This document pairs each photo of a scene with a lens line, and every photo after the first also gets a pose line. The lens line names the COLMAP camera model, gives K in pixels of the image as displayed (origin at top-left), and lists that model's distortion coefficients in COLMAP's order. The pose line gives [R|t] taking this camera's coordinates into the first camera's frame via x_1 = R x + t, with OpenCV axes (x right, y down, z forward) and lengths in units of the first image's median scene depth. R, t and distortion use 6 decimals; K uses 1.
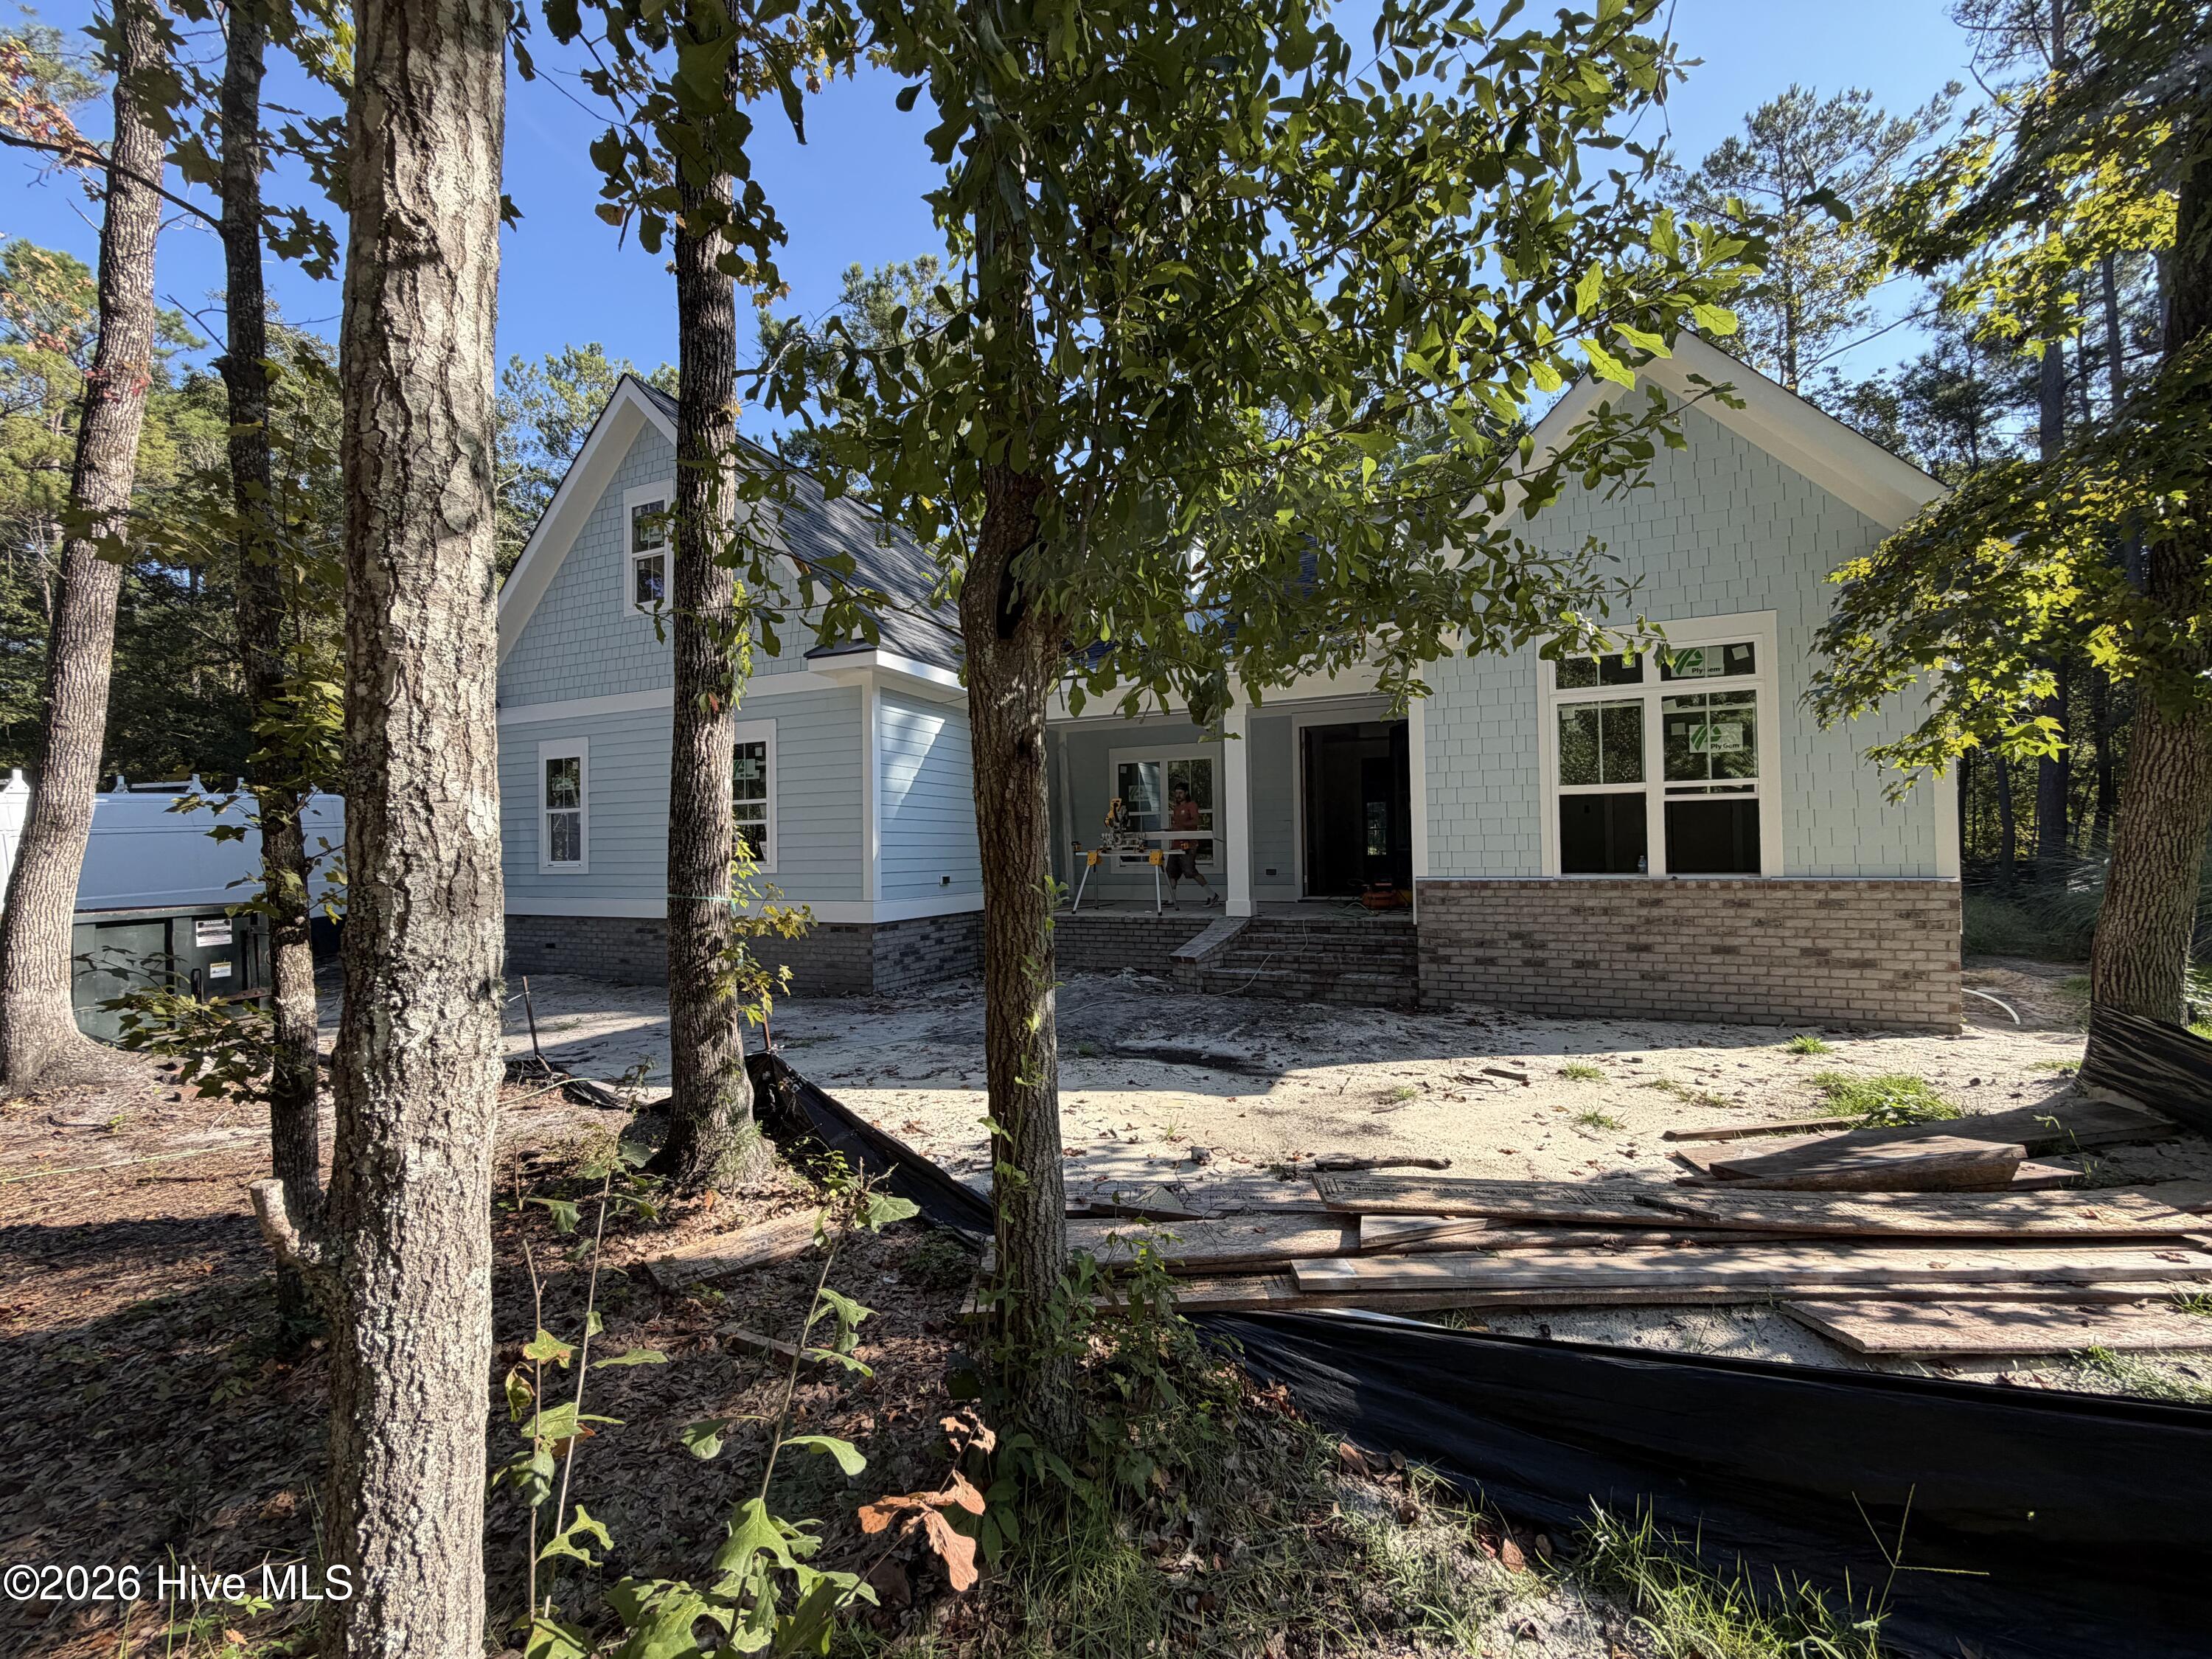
lens RADIAL K [[887.4, 0, 1105.2], [0, 887.4, 839.7], [0, 0, 1]] dist [-0.000486, 0.000371]
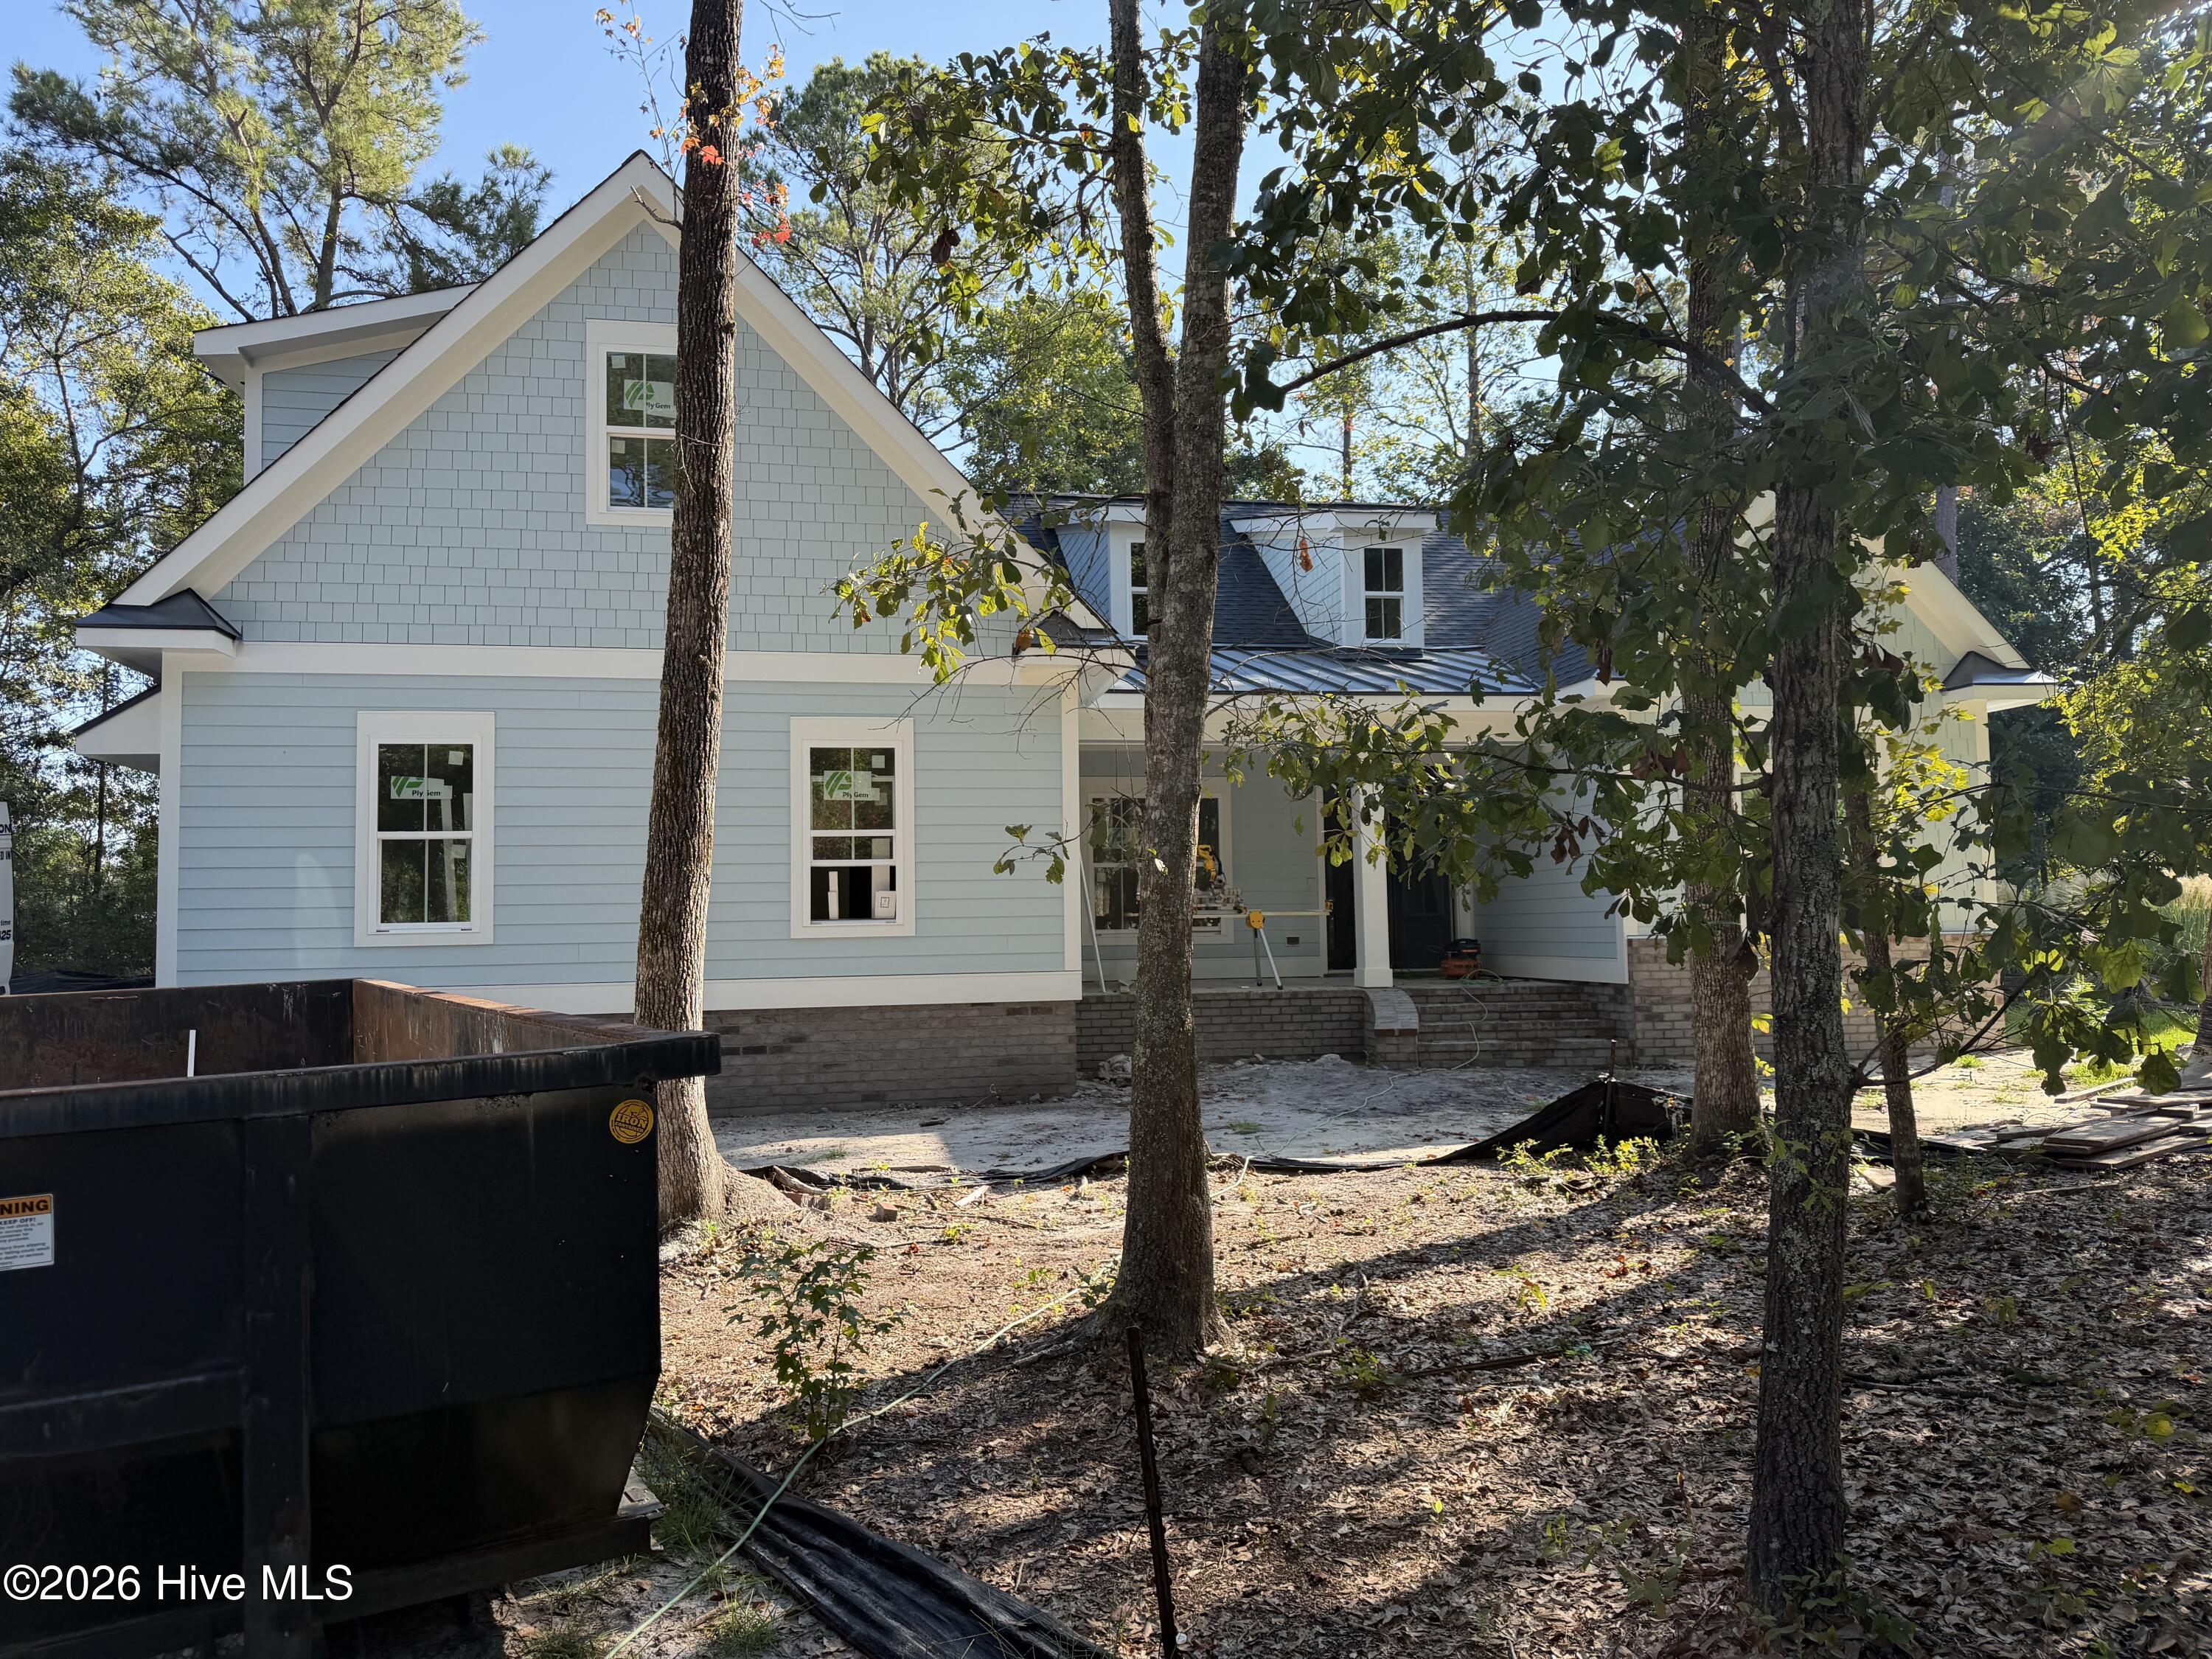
lens RADIAL K [[1552.7, 0, 1114.9], [0, 1552.7, 871.3], [0, 0, 1]] dist [0.006502, -0.022132]
pose [[0.817309, 0.022891, 0.575744, -1.363638], [-0.003461, 0.999388, -0.034820, 0.039454], [-0.576189, 0.026466, 0.816888, -0.131100]]
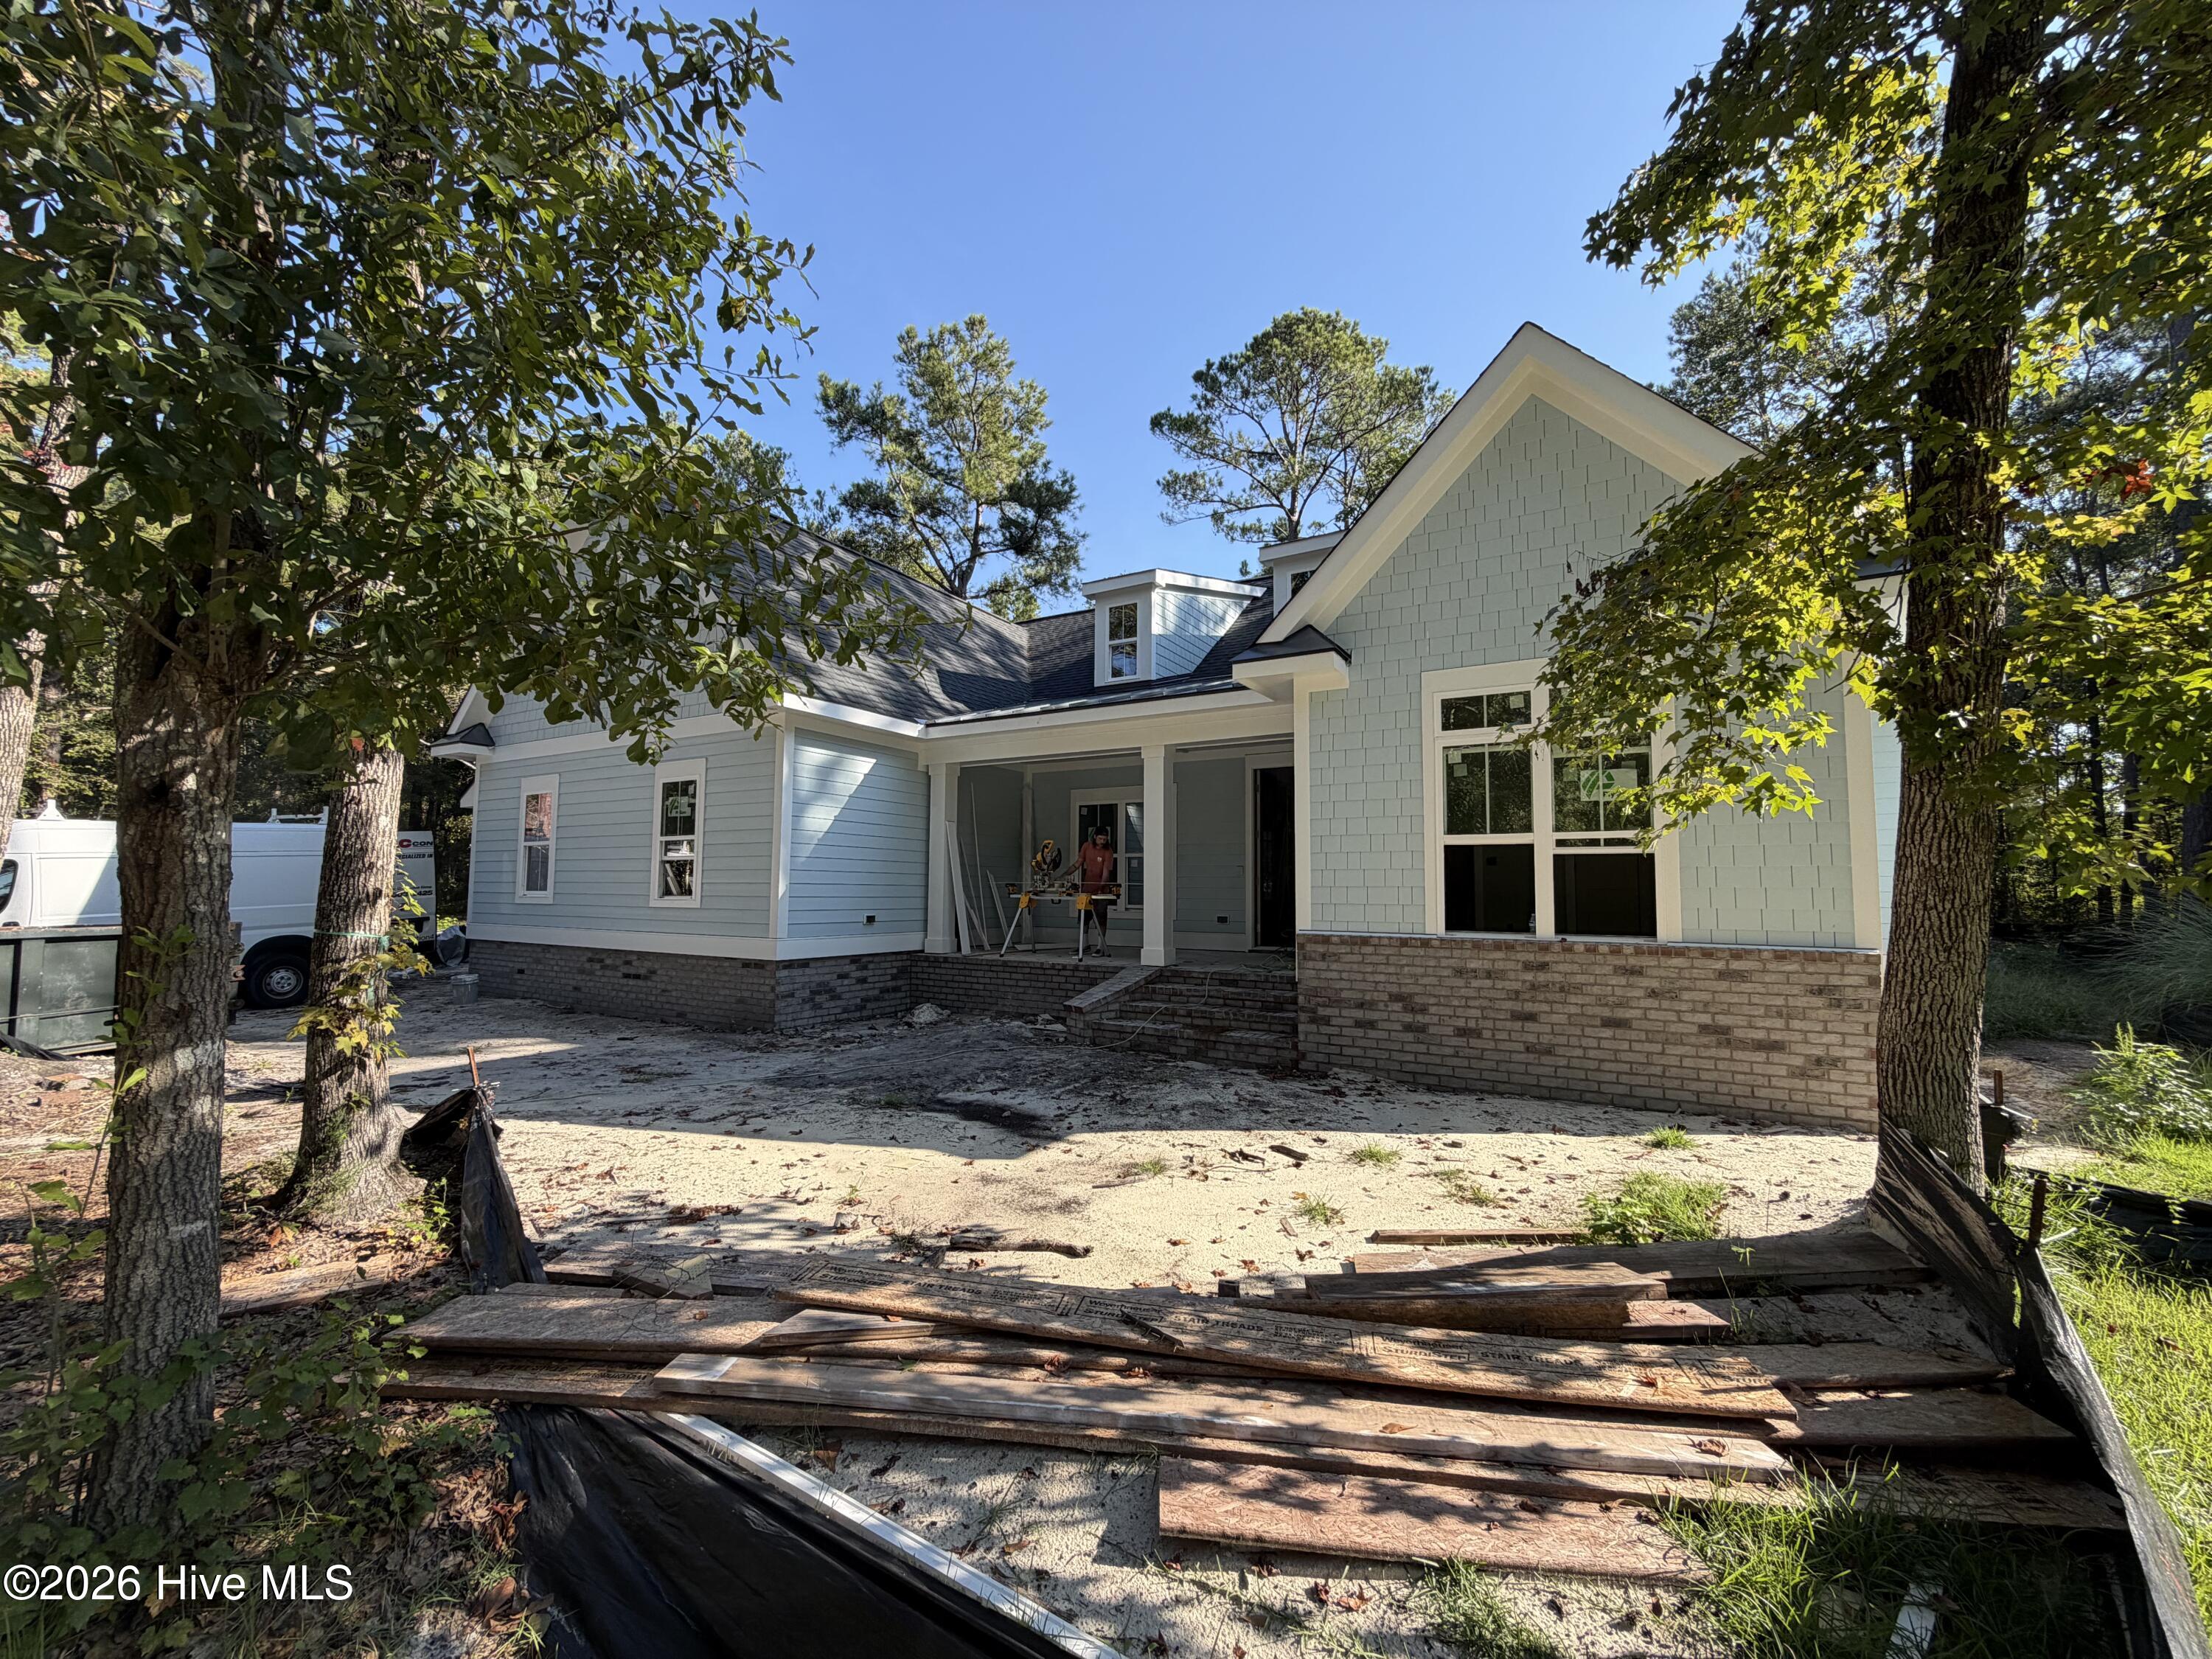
lens RADIAL K [[887.4, 0, 1104.8], [0, 887.4, 842.5], [0, 0, 1]] dist [-0.000486, 0.000371]
pose [[0.992595, 0.016565, -0.120337, 0.310925], [-0.021591, 0.998943, -0.040584, -0.009610], [0.119537, 0.042882, 0.991903, 0.052633]]
